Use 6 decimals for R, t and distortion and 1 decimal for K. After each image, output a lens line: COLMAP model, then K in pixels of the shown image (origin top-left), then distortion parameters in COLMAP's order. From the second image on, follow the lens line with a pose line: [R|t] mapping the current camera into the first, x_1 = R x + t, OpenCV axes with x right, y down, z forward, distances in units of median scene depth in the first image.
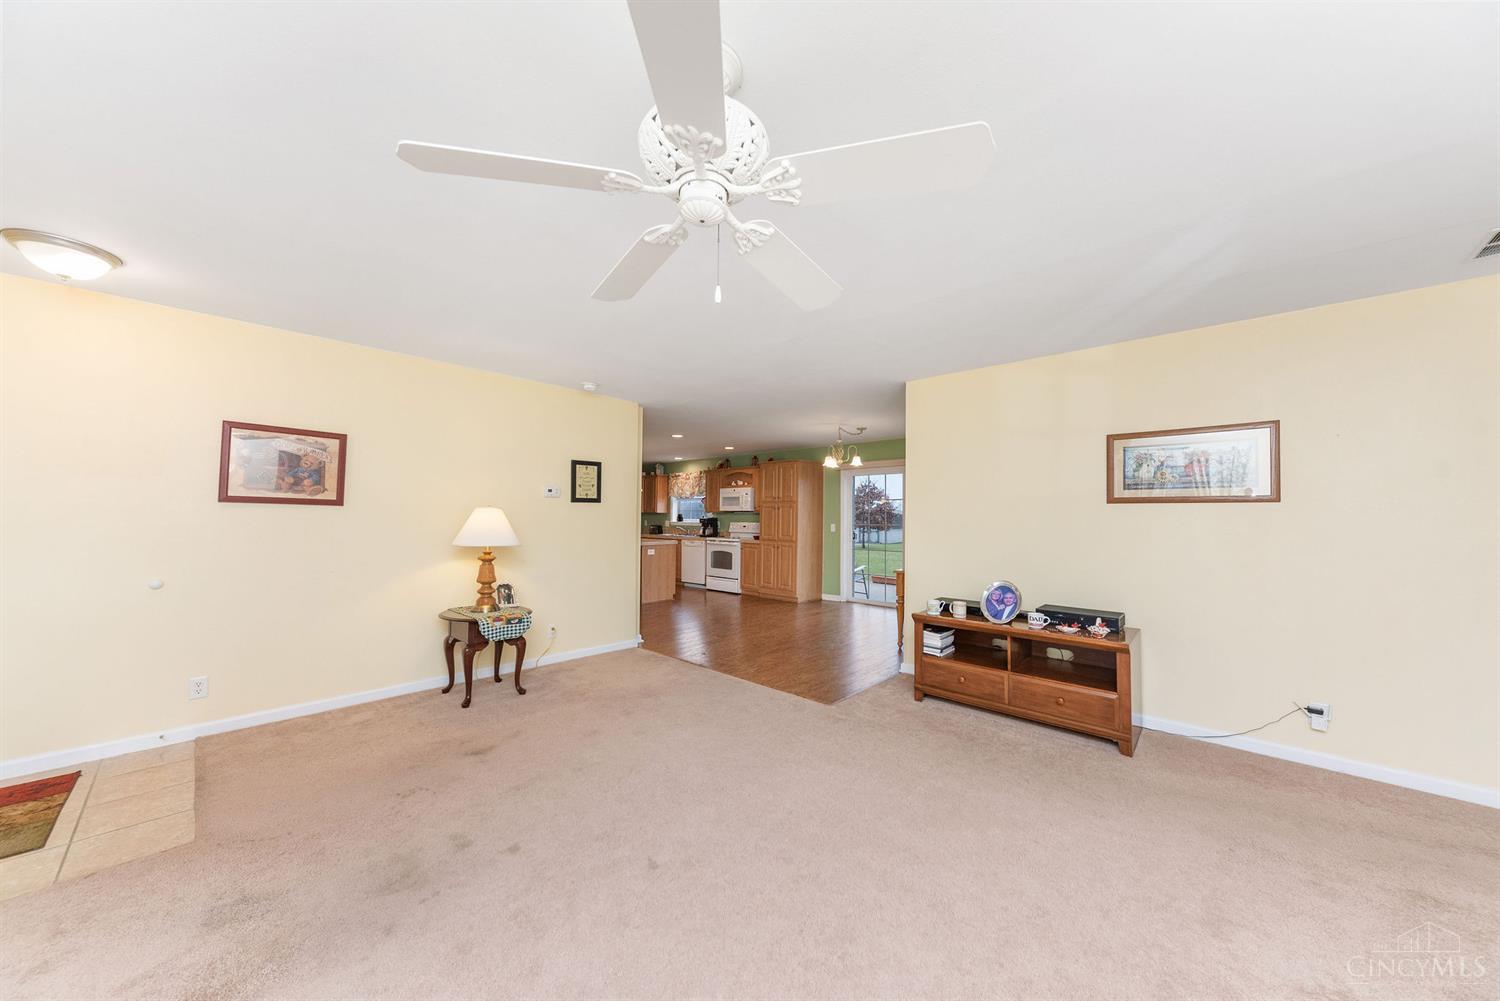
lens RADIAL K [[506.6, 0, 755.3], [0, 506.6, 502.3], [0, 0, 1]] dist [-0.000319, -0.000021]
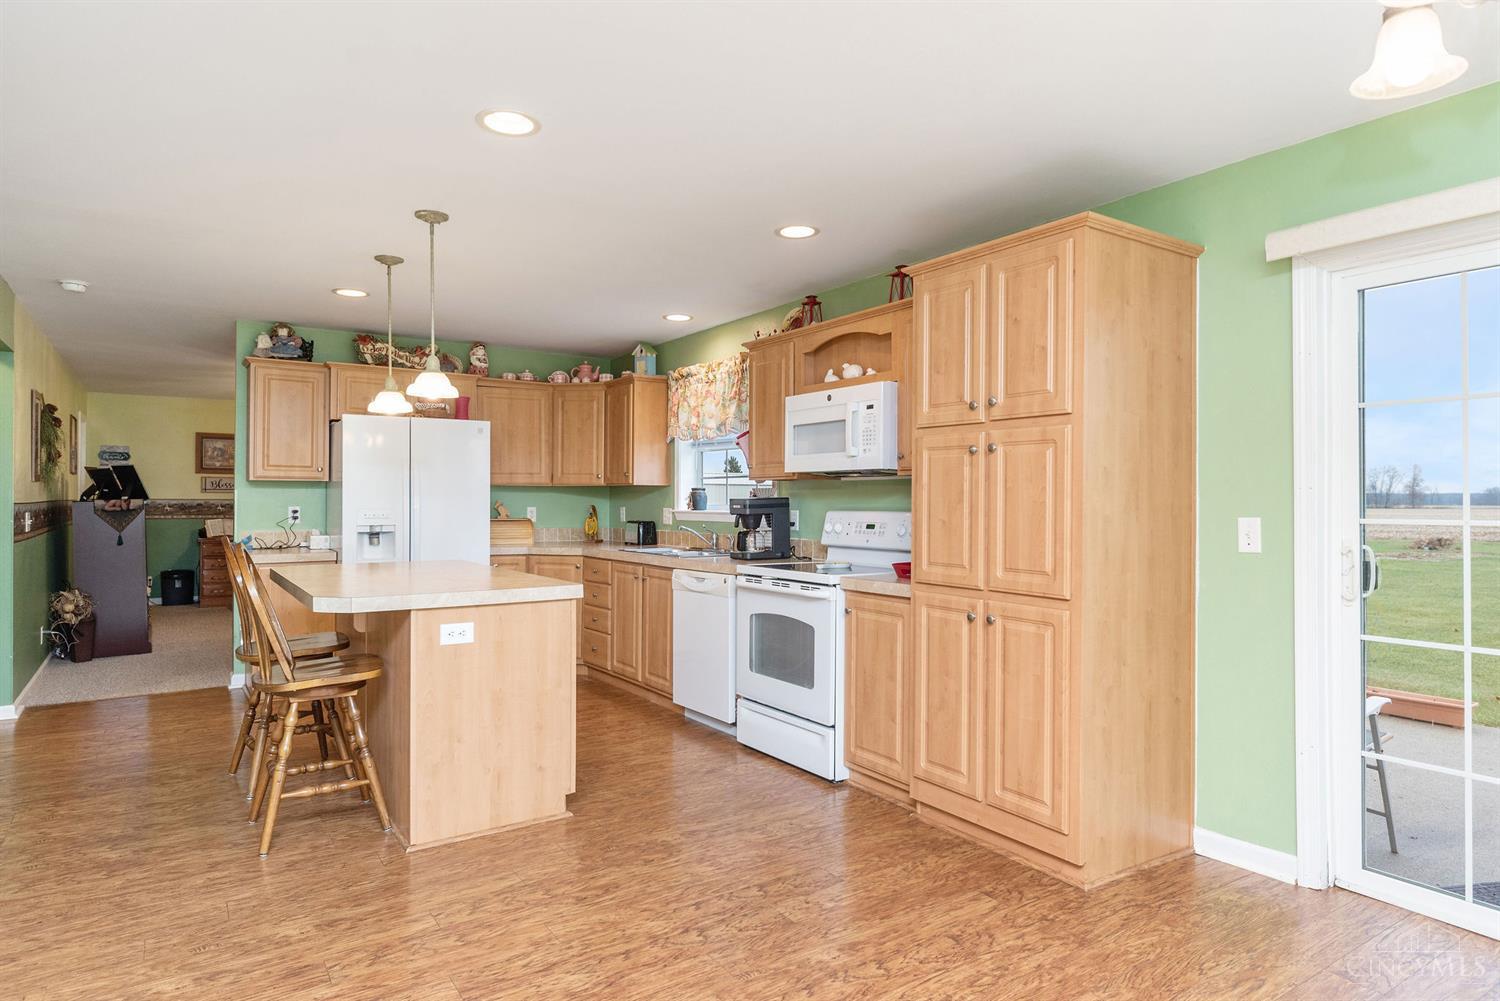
lens RADIAL K [[885.4, 0, 746.7], [0, 885.4, 489.4], [0, 0, 1]] dist [0.031300, -0.000501]
pose [[0.970320, -0.010283, -0.241604, 0.036635], [0.013836, 0.999820, 0.013013, 0.023041], [0.241427, -0.015970, 0.970288, 0.590933]]
